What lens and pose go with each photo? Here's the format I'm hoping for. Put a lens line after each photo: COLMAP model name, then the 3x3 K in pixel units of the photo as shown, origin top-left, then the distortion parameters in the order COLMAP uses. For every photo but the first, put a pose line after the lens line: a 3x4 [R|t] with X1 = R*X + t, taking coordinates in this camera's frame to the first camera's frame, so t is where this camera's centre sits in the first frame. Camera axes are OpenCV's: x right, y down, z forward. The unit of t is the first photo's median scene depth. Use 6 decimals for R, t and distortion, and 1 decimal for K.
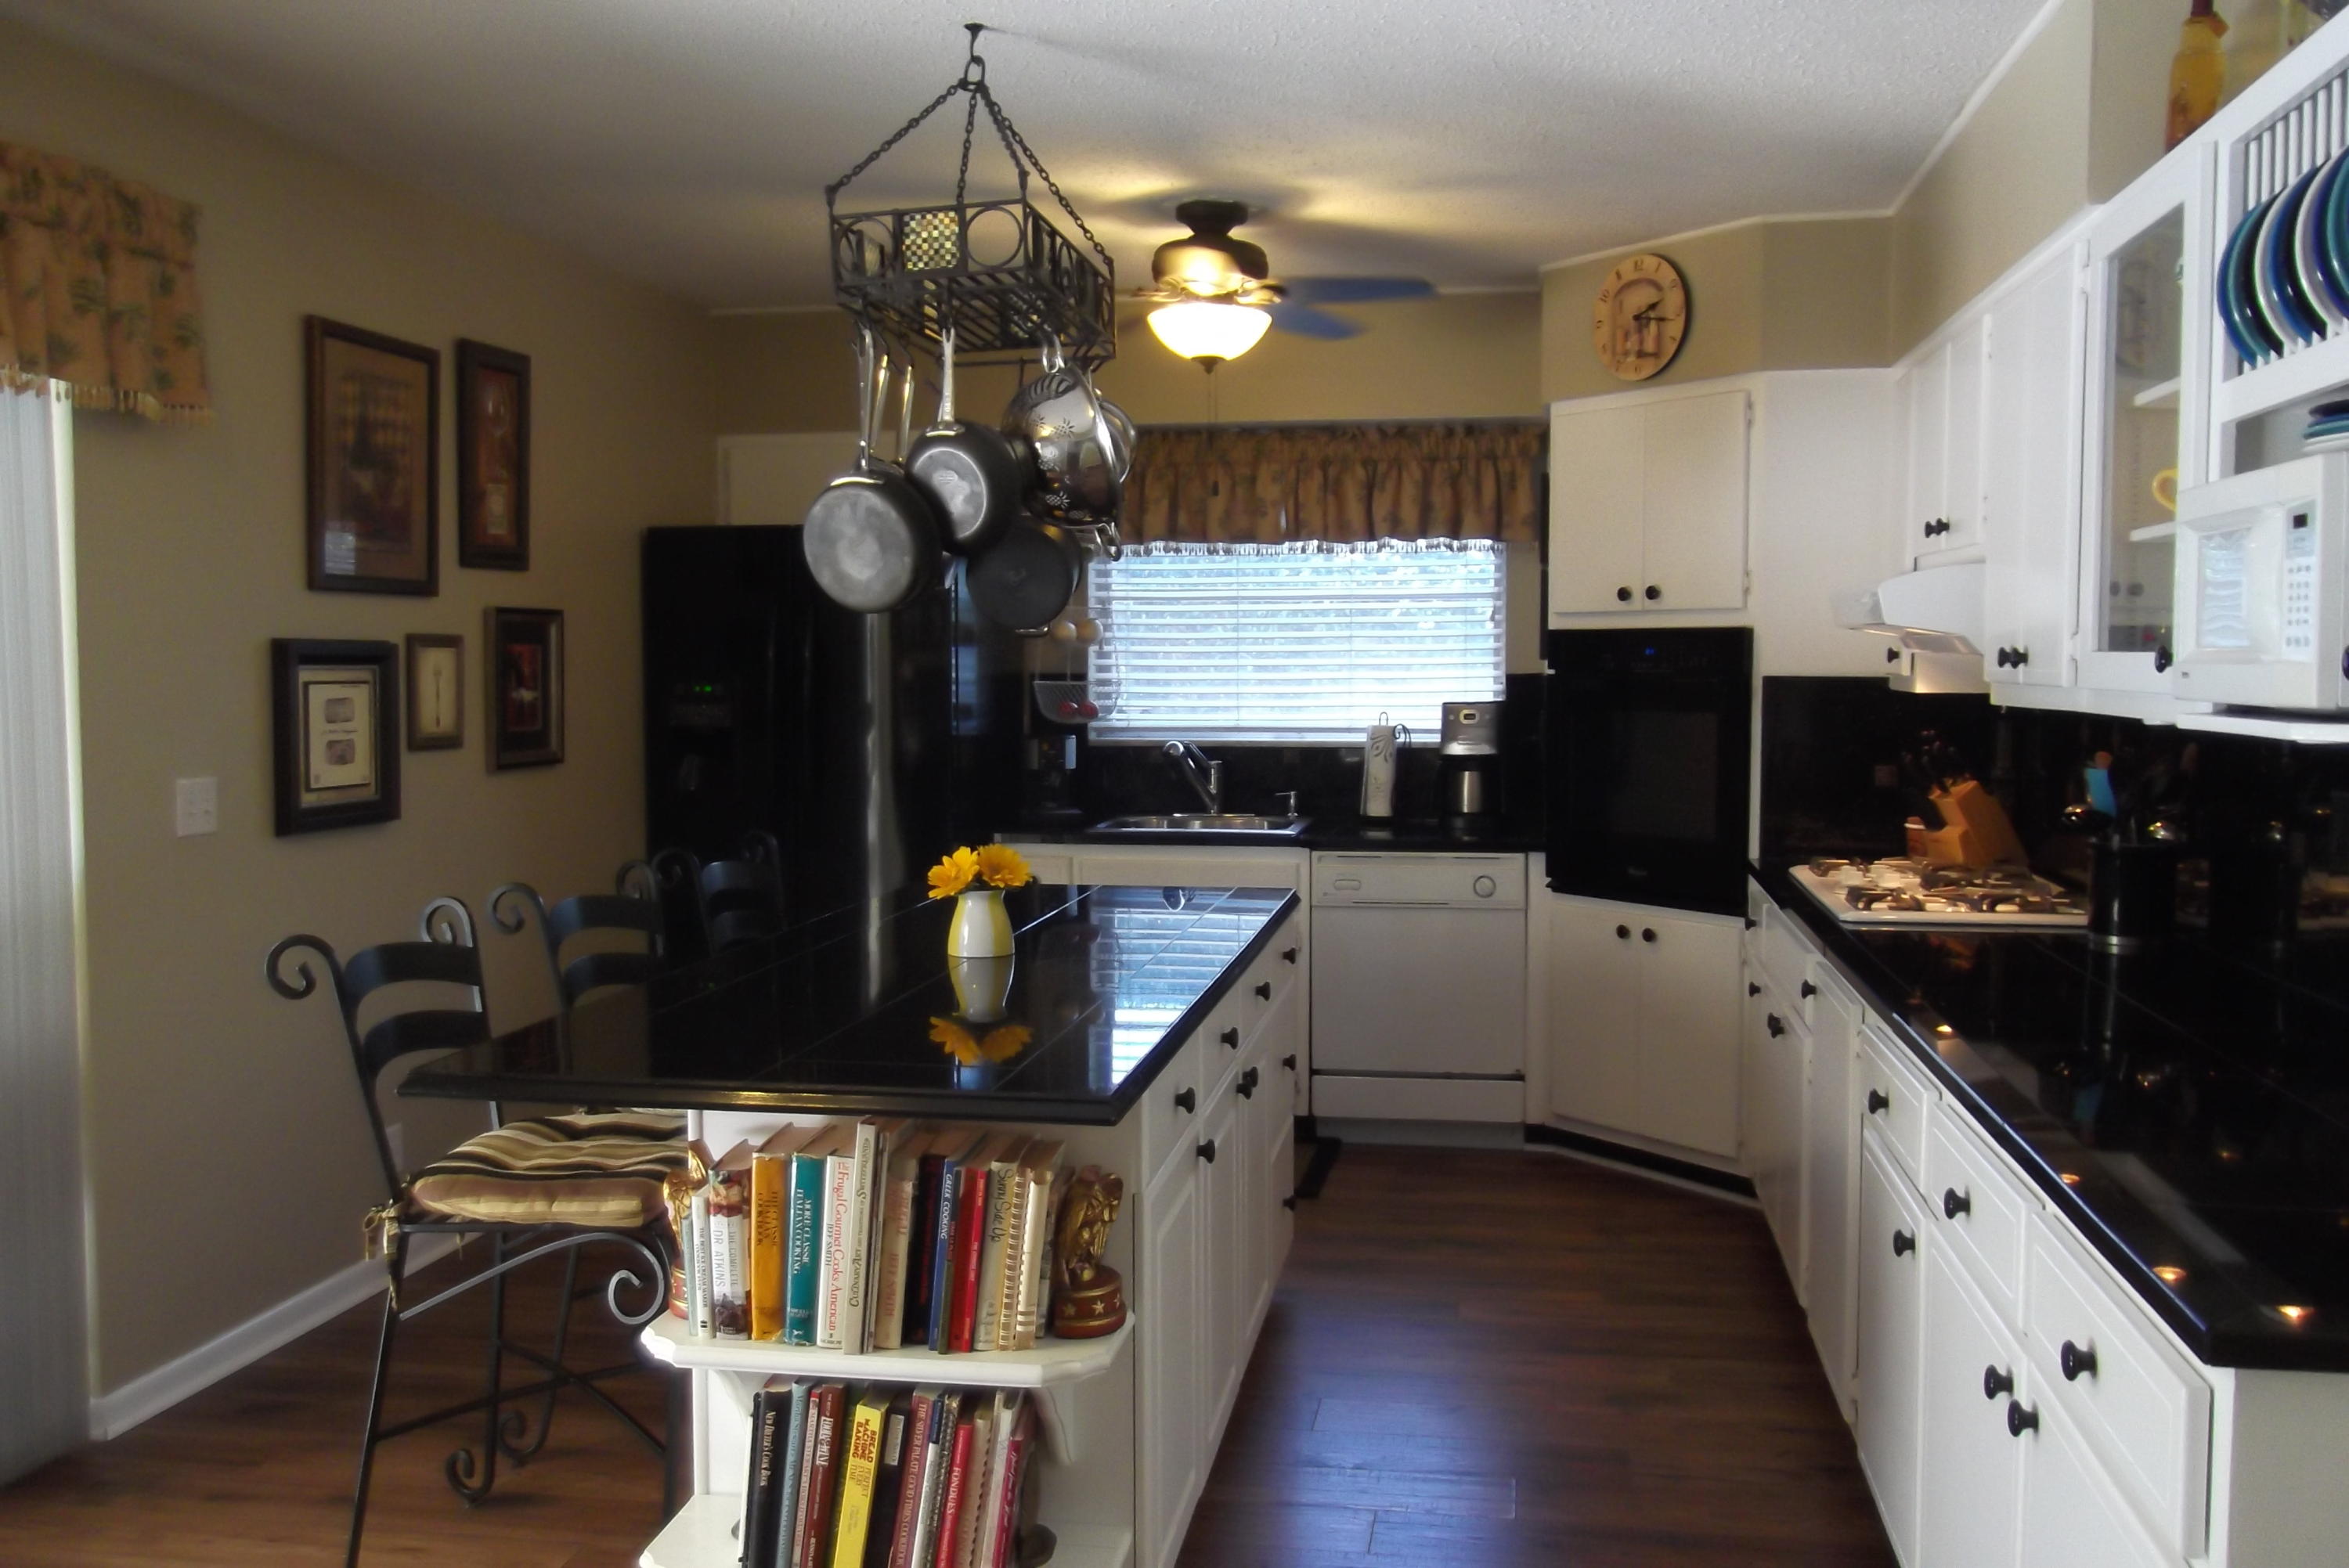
lens RADIAL K [[1984.3, 0, 1213.0], [0, 1984.3, 806.4], [0, 0, 1]] dist [-0.052761, 0.096893]
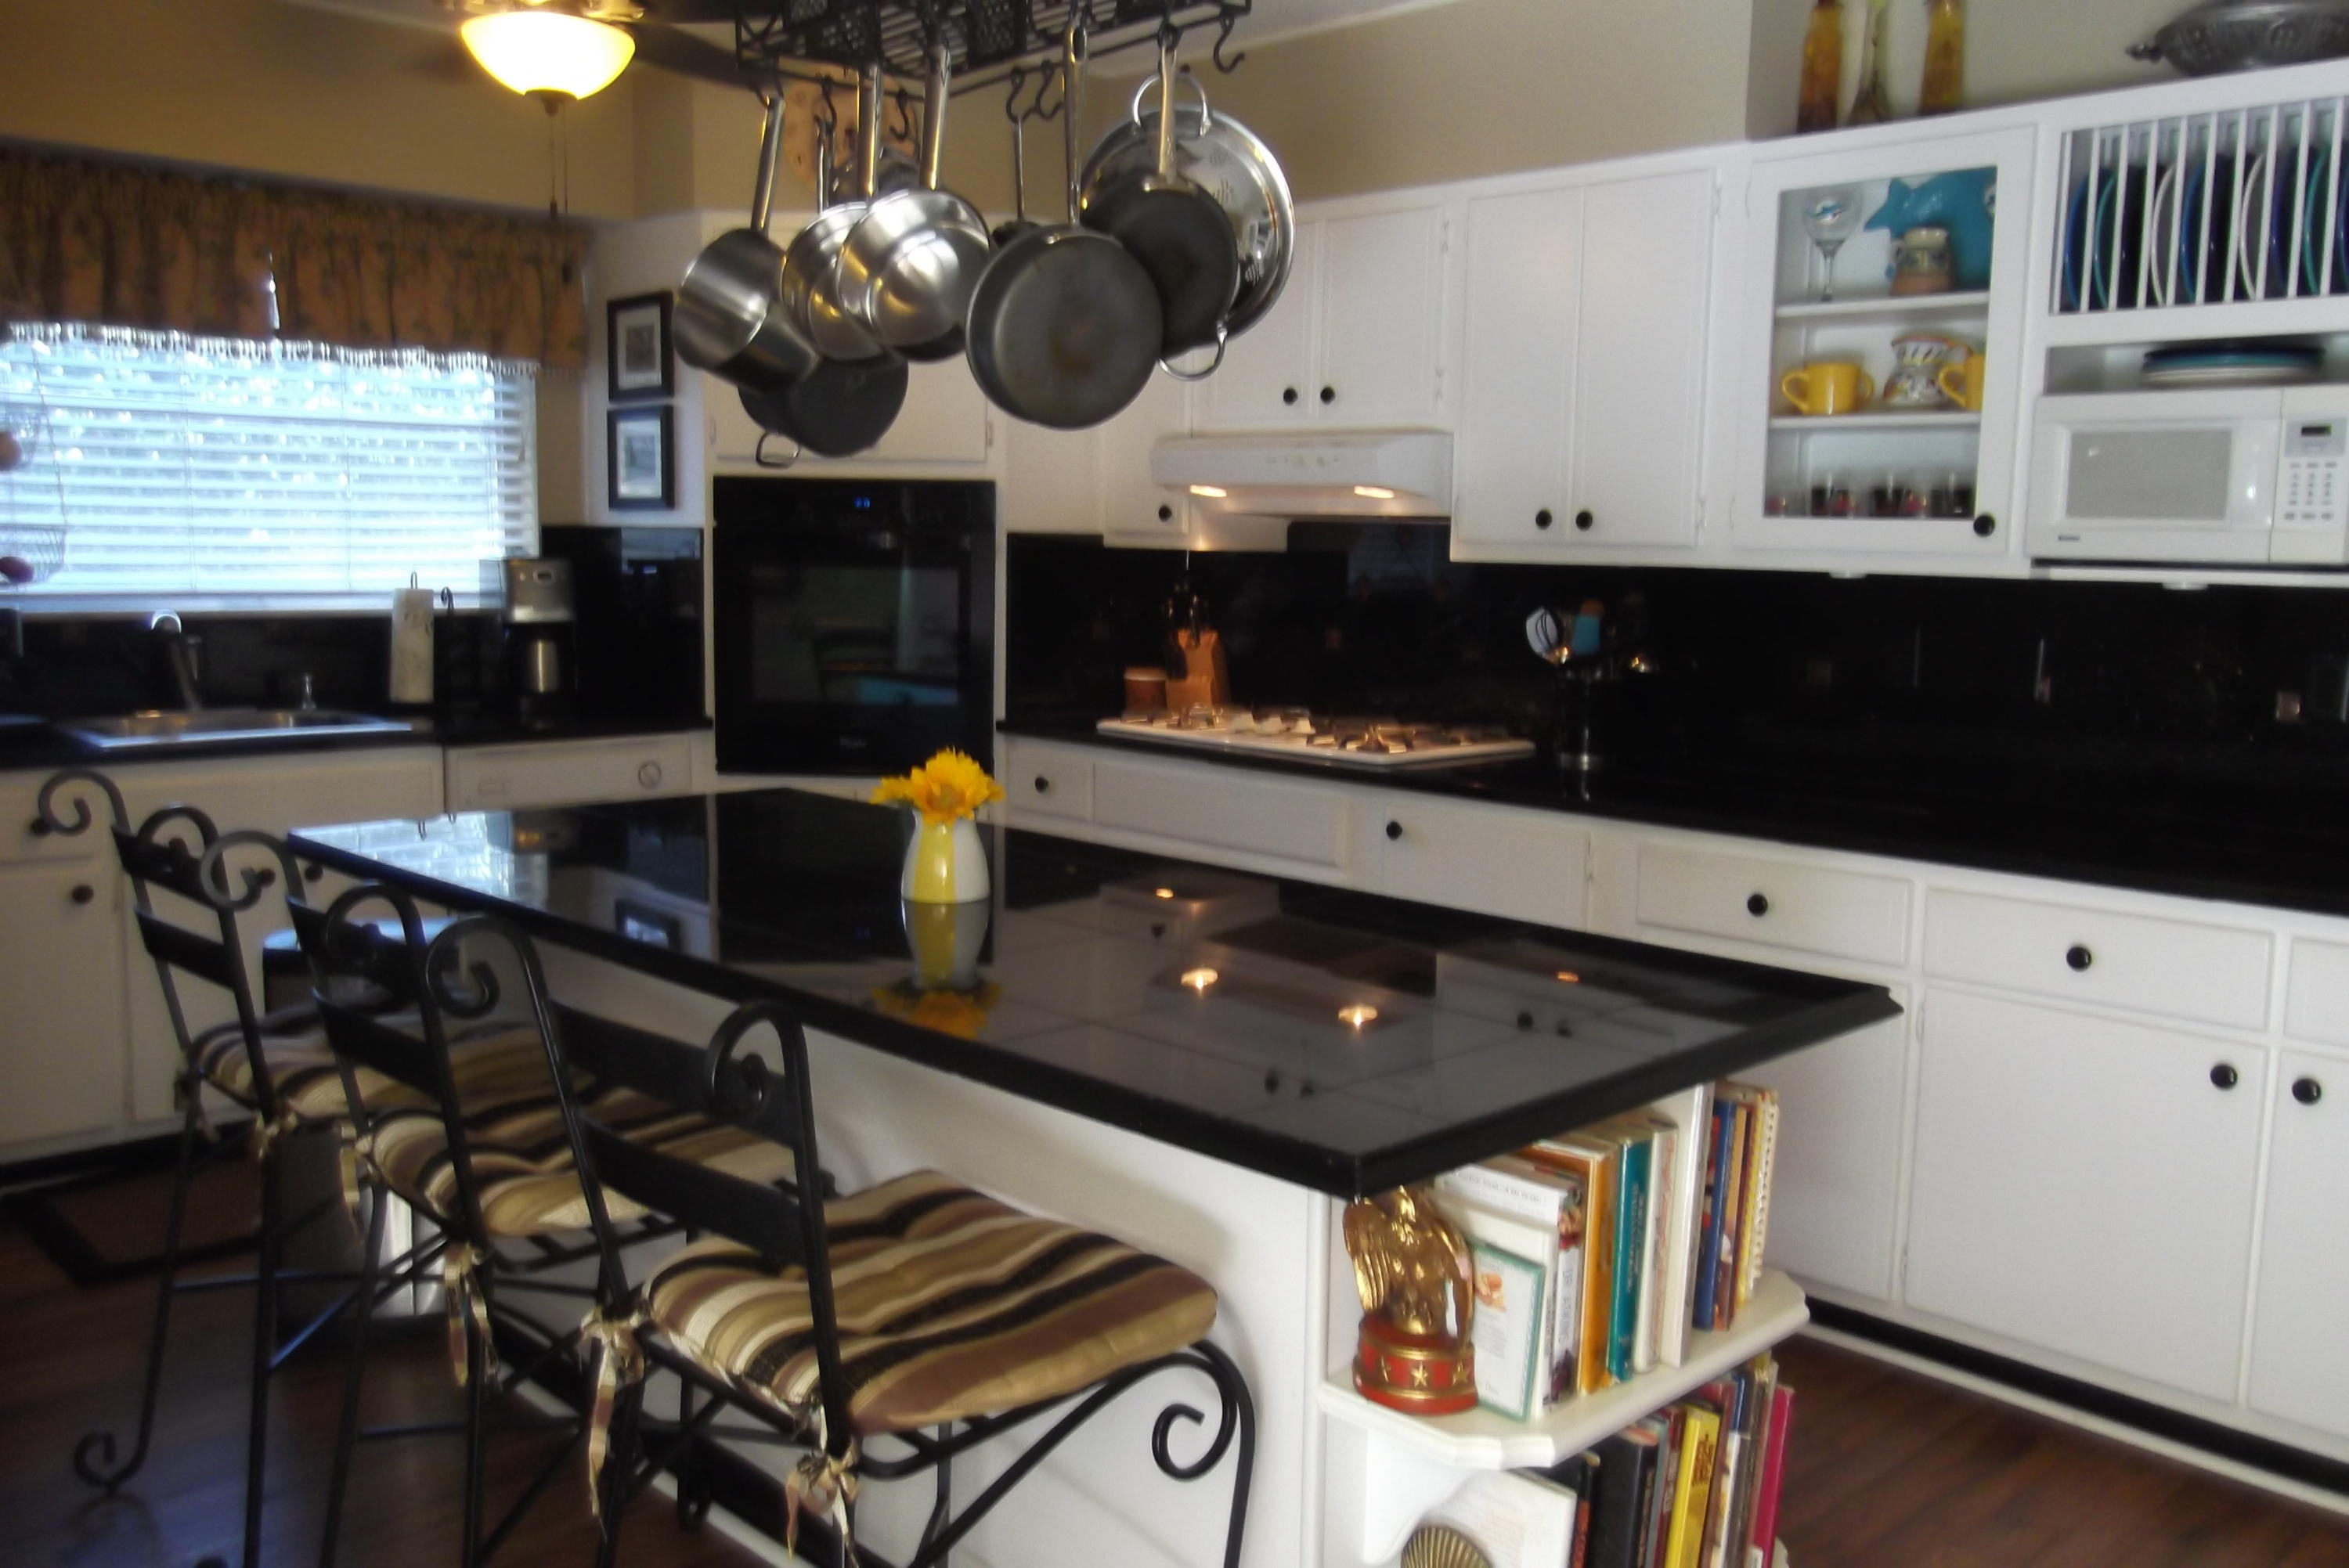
lens RADIAL K [[1984.3, 0, 1213.0], [0, 1984.3, 806.4], [0, 0, 1]] dist [-0.052761, 0.096893]
pose [[0.585954, -0.097909, 0.804408, -0.375096], [0.040498, 0.994972, 0.091603, -0.013152], [-0.809332, -0.021098, 0.586973, 0.278456]]
